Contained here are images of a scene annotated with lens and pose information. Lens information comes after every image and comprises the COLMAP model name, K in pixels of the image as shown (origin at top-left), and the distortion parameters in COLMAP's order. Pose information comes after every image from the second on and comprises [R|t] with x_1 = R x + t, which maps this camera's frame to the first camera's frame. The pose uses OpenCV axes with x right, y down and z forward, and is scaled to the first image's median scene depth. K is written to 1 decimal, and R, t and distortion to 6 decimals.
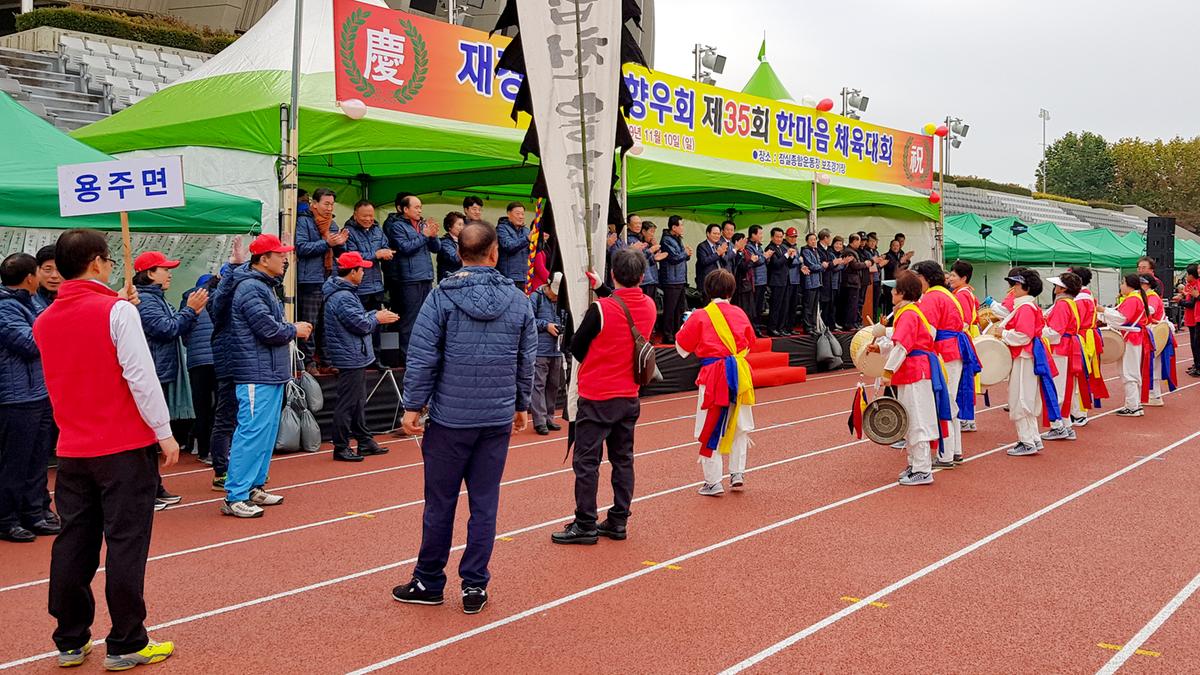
lens RADIAL K [[1204.5, 0, 699.1], [0, 1204.5, 359.5], [0, 0, 1]] dist [0.005507, -0.016620]
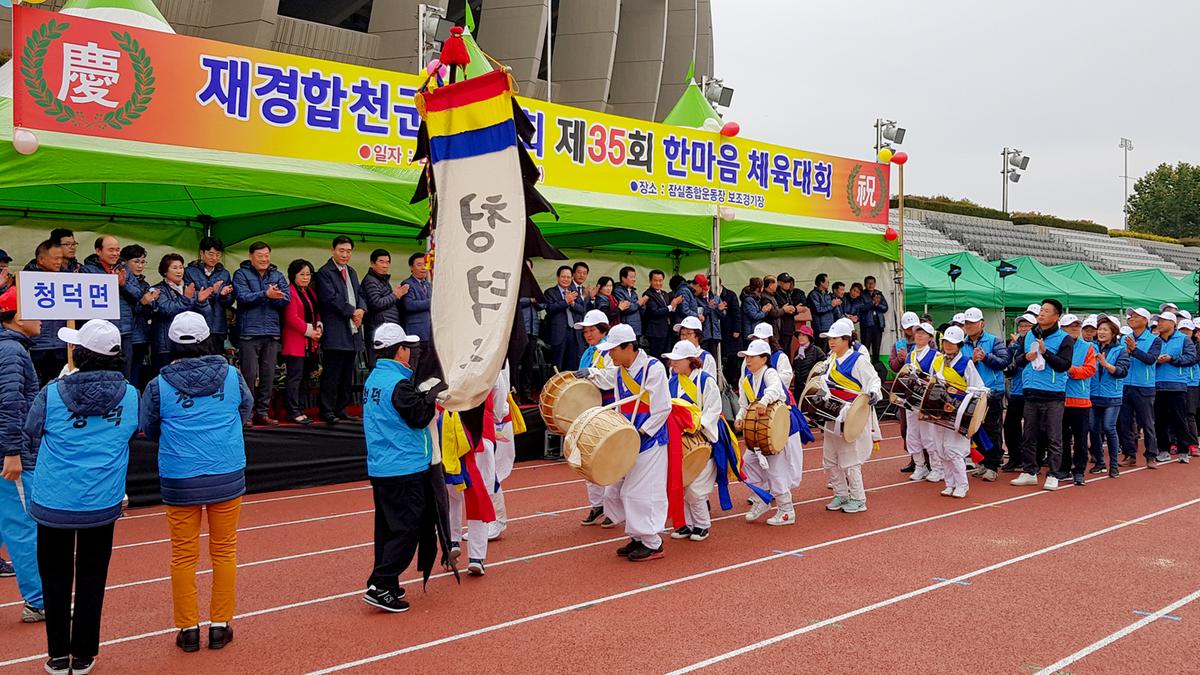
lens RADIAL K [[1152.3, 0, 684.8], [0, 1152.3, 336.9], [0, 0, 1]] dist [0.054788, -0.132617]
pose [[0.986371, -0.000099, -0.164536, 0.213419], [-0.009095, 0.998438, -0.055123, -0.016729], [0.164285, 0.055868, 0.984830, 0.194100]]
